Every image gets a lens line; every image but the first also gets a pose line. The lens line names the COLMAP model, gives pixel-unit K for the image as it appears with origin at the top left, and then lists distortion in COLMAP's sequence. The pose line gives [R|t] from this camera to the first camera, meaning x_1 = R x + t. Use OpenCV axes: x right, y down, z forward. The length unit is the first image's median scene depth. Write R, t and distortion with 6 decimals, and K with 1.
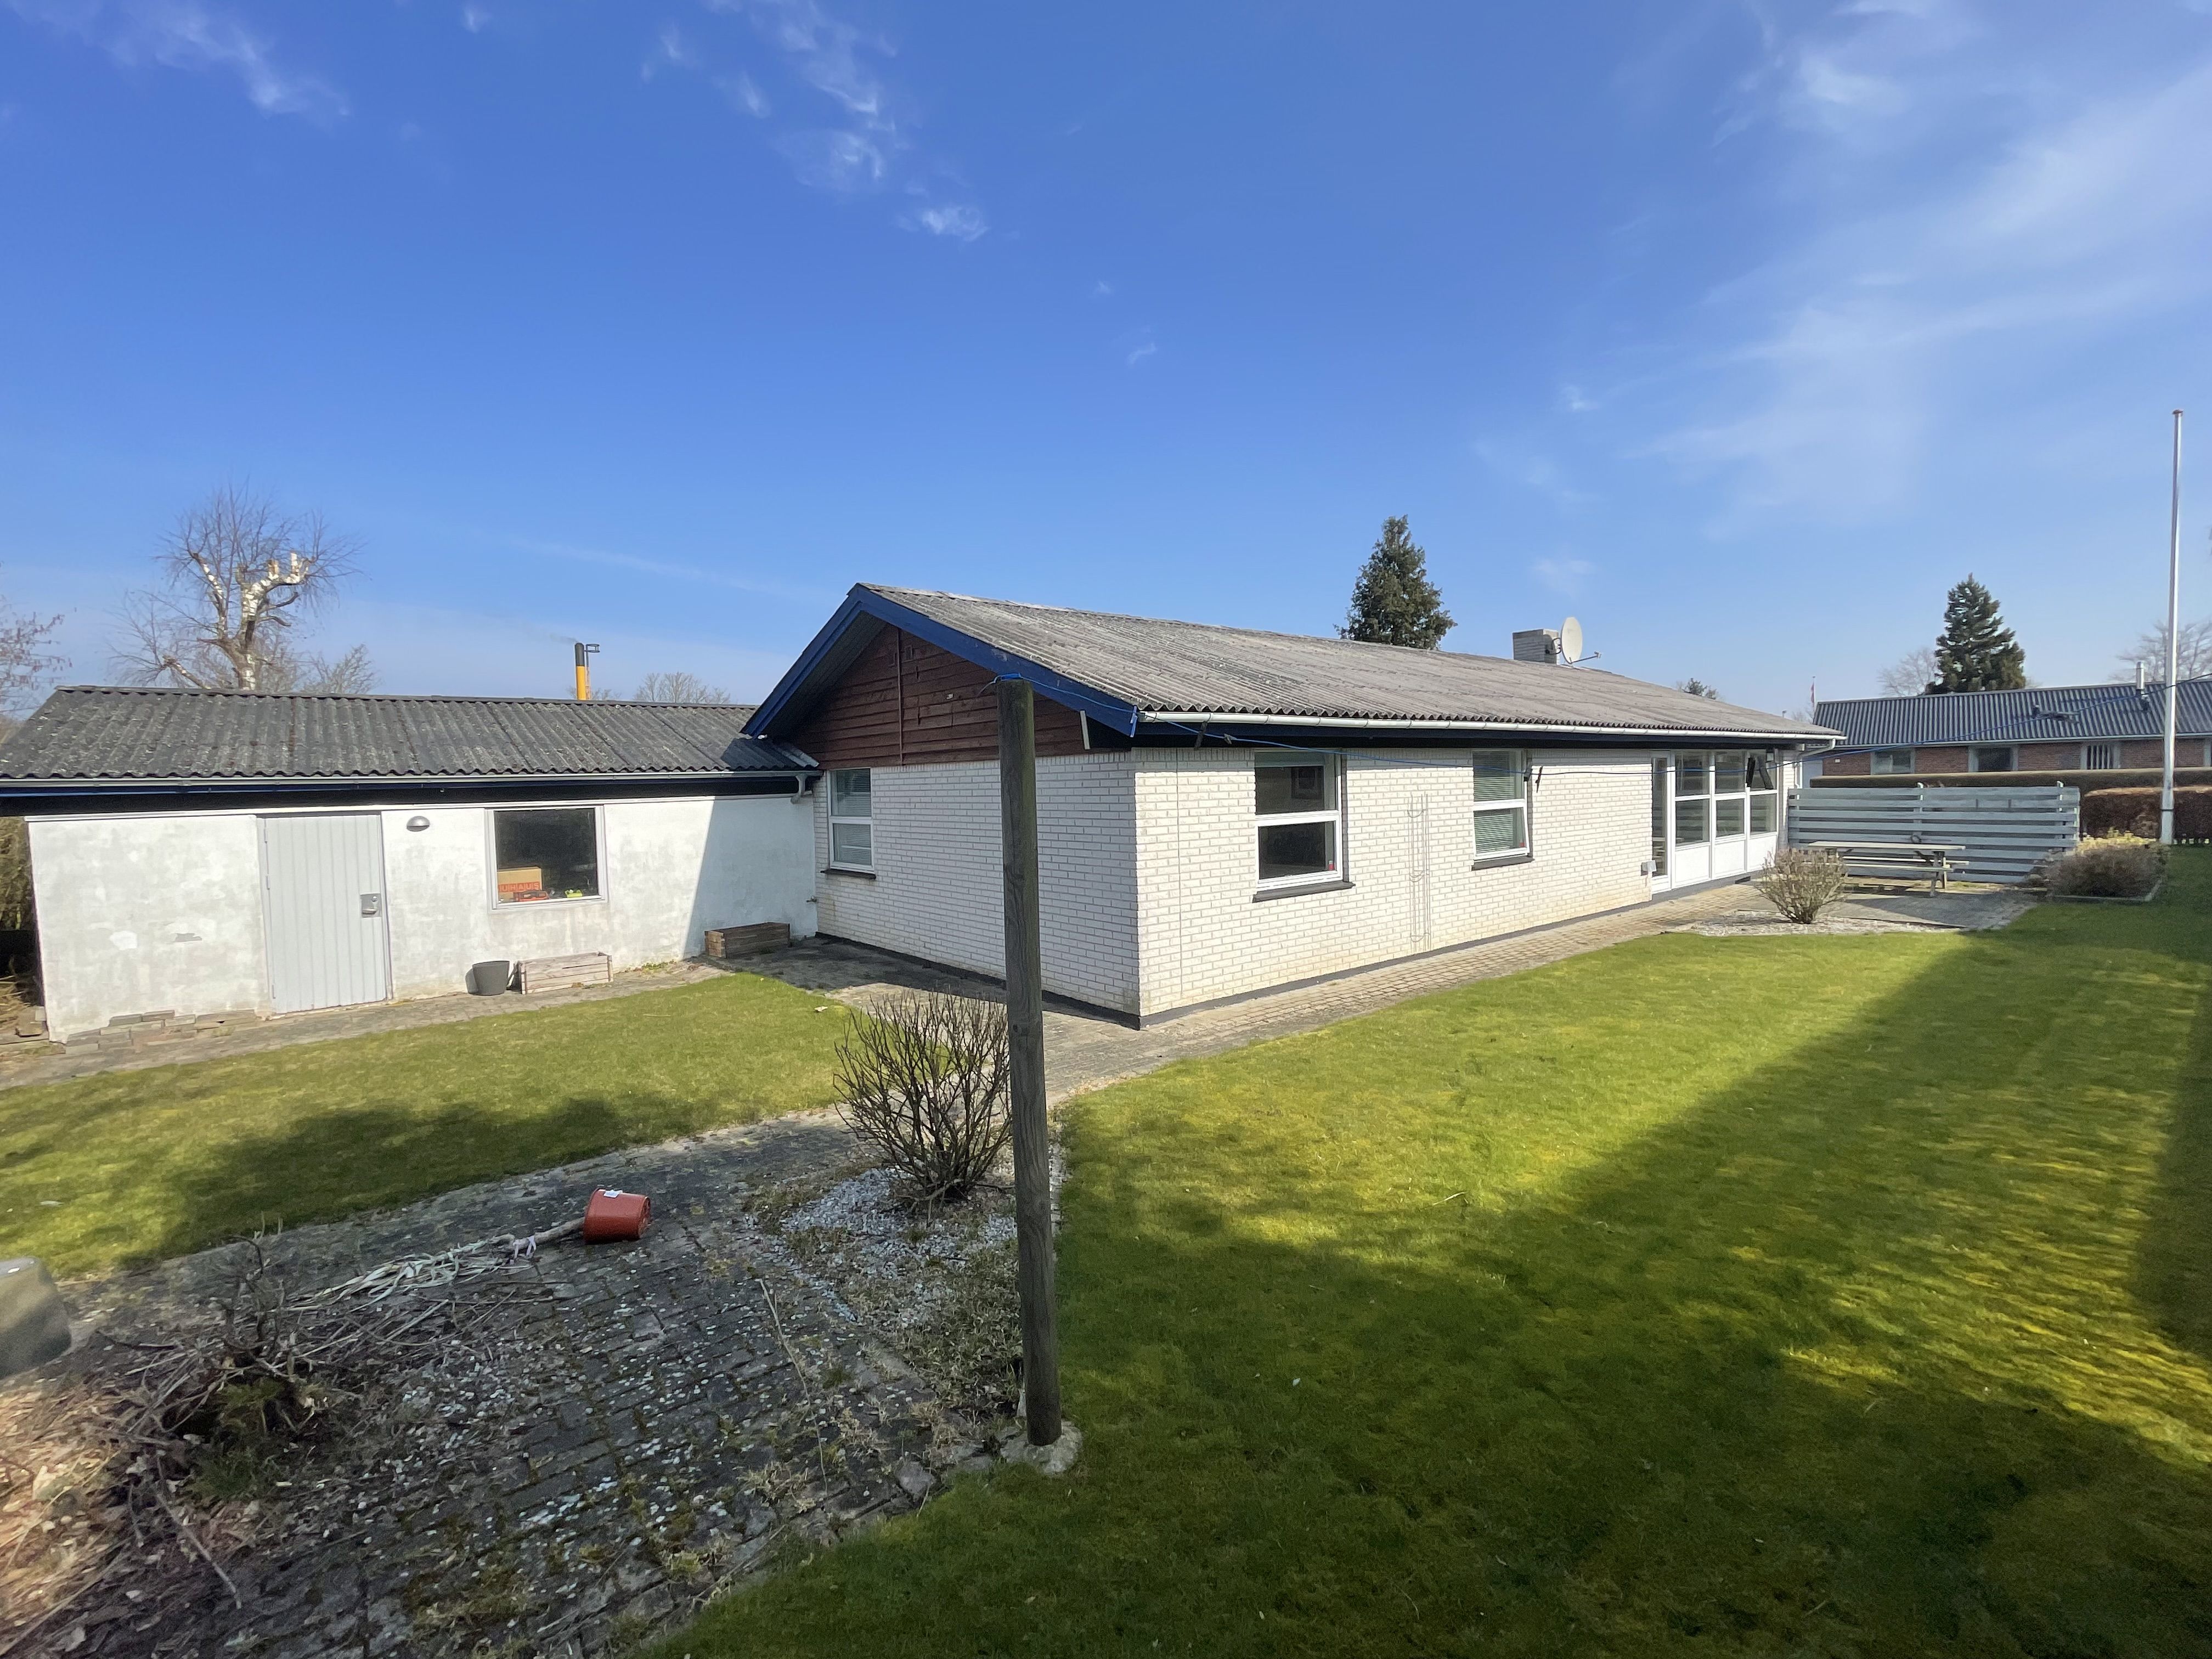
lens RADIAL K [[977.1, 0, 1108.7], [0, 977.1, 826.9], [0, 0, 1]] dist [-0.000080, 0.000000]
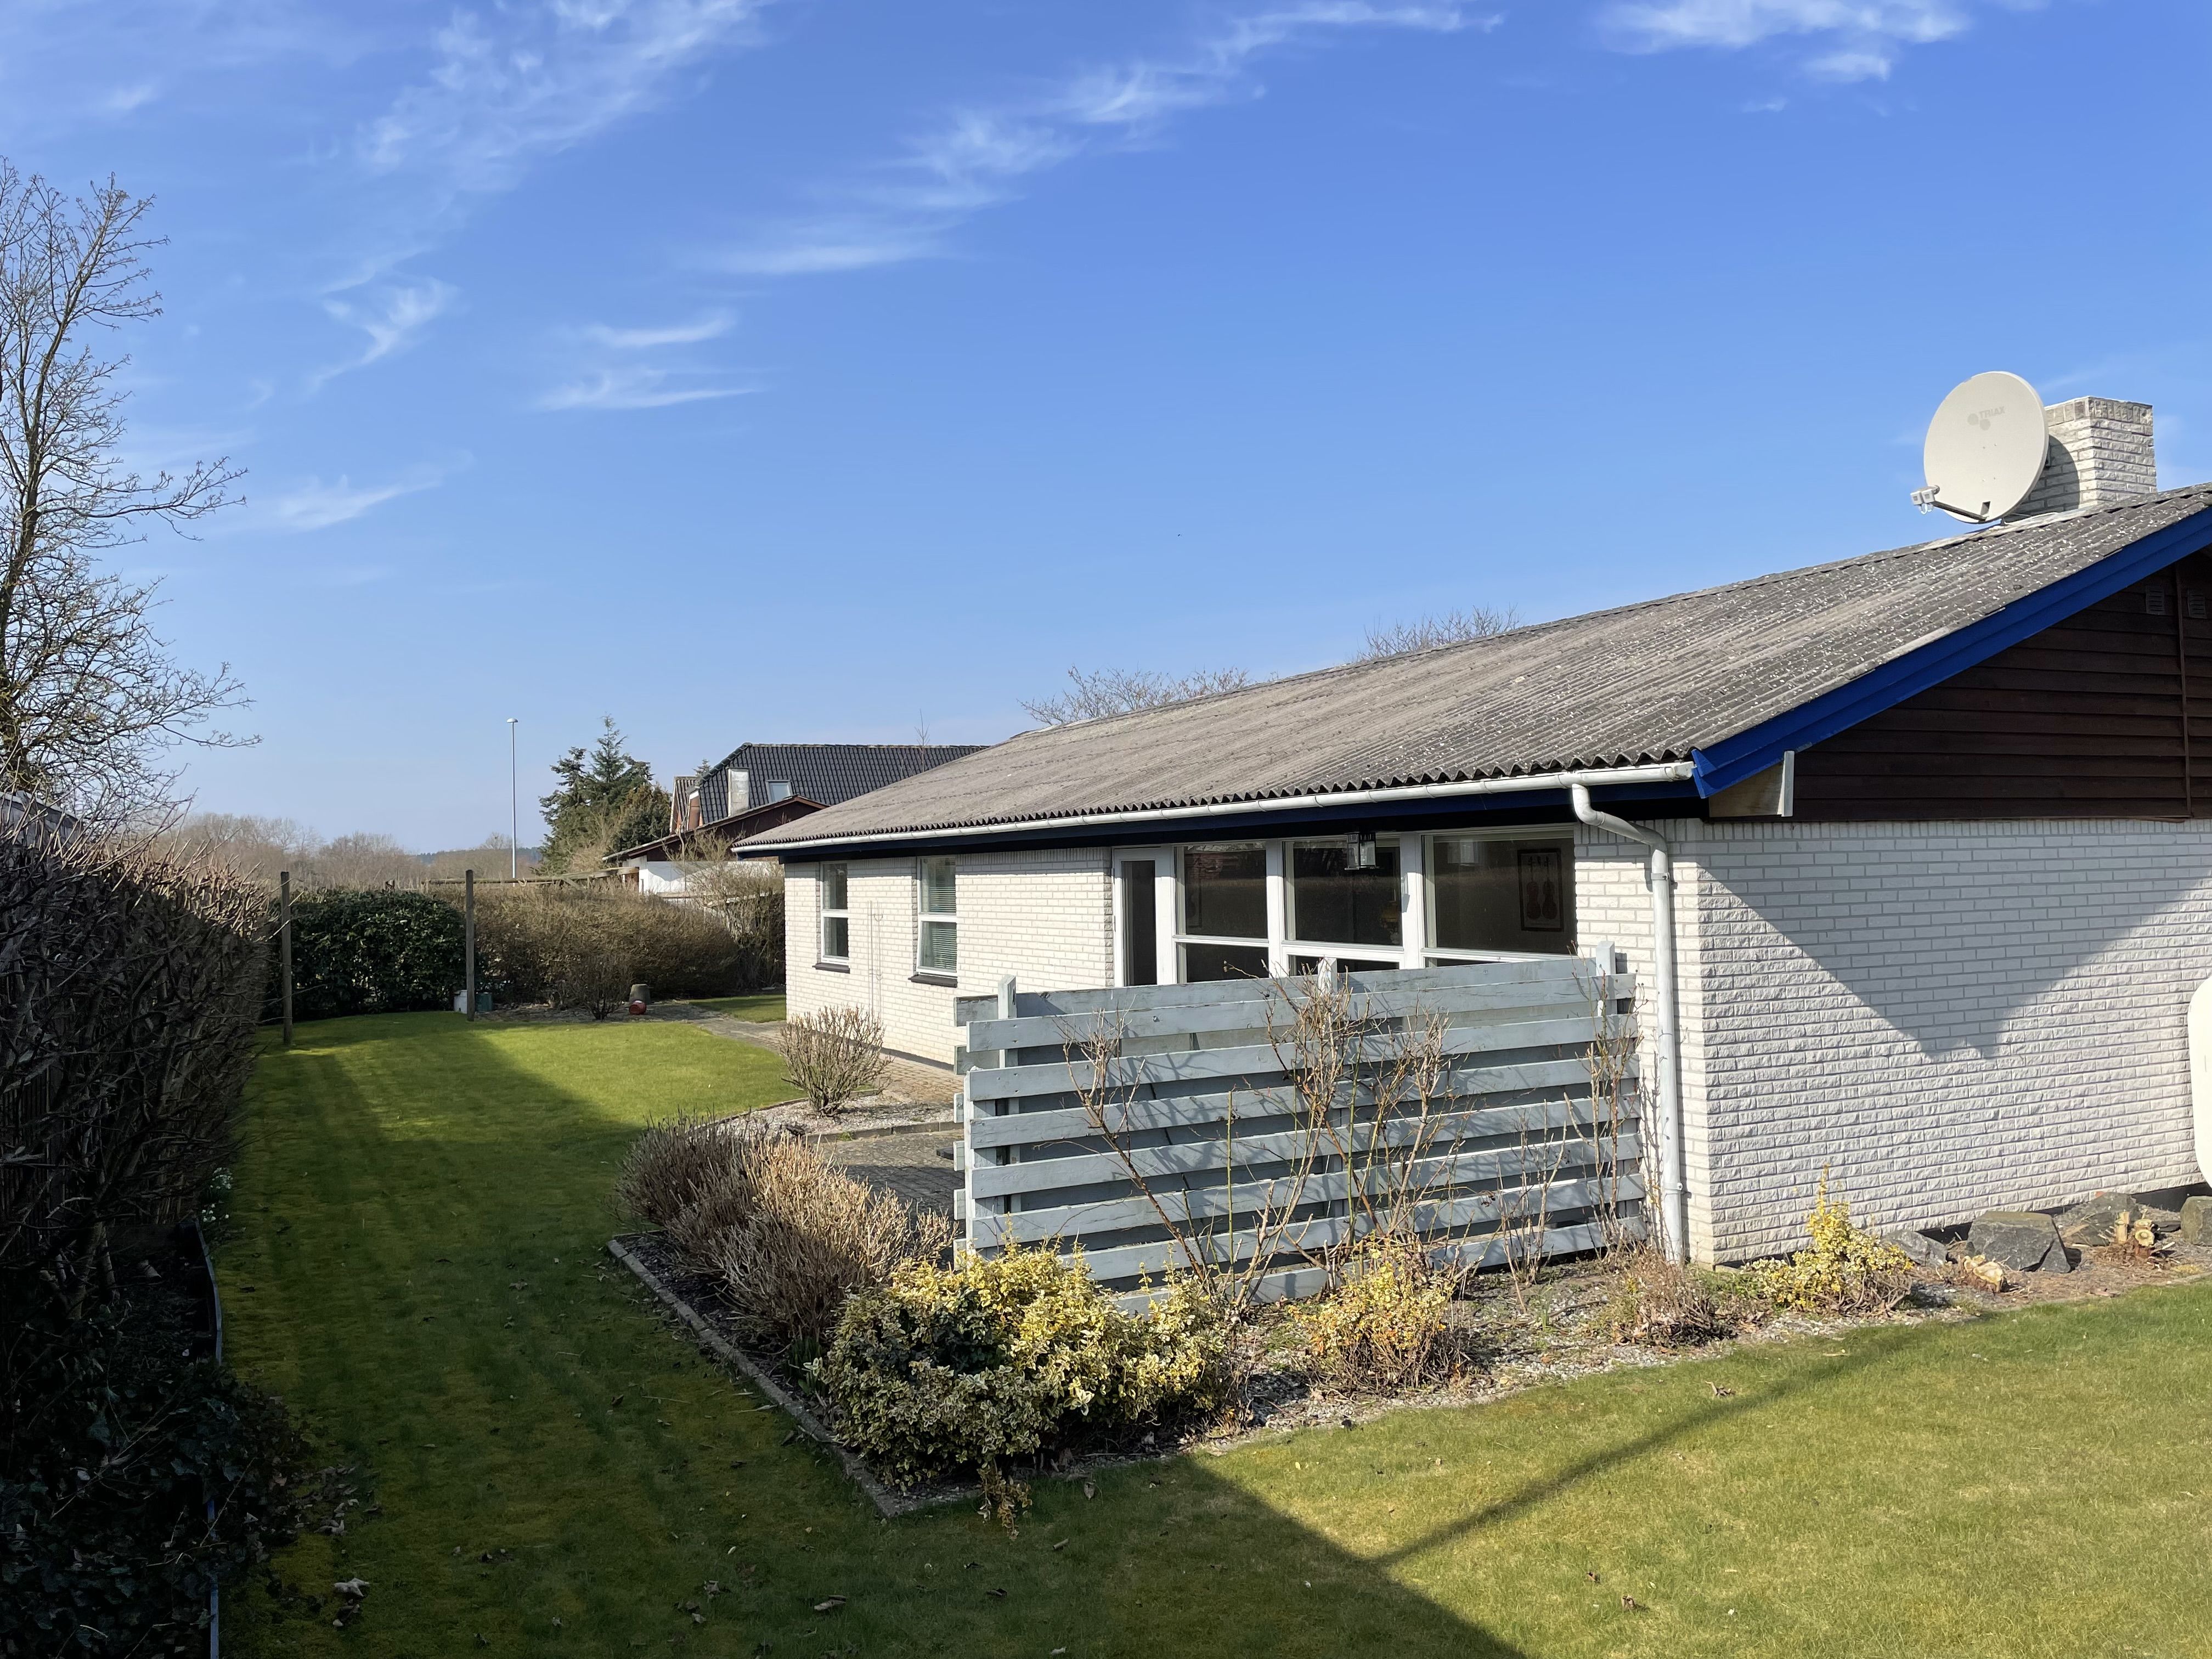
lens RADIAL K [[1672.4, 0, 1105.8], [0, 1672.4, 838.6], [0, 0, 1]] dist [0.012554, -0.002456]
pose [[-0.195155, -0.000685, -0.980772, 1.779747], [-0.027257, 0.999617, 0.004725, -0.100064], [0.980394, 0.027655, -0.195099, 1.339064]]
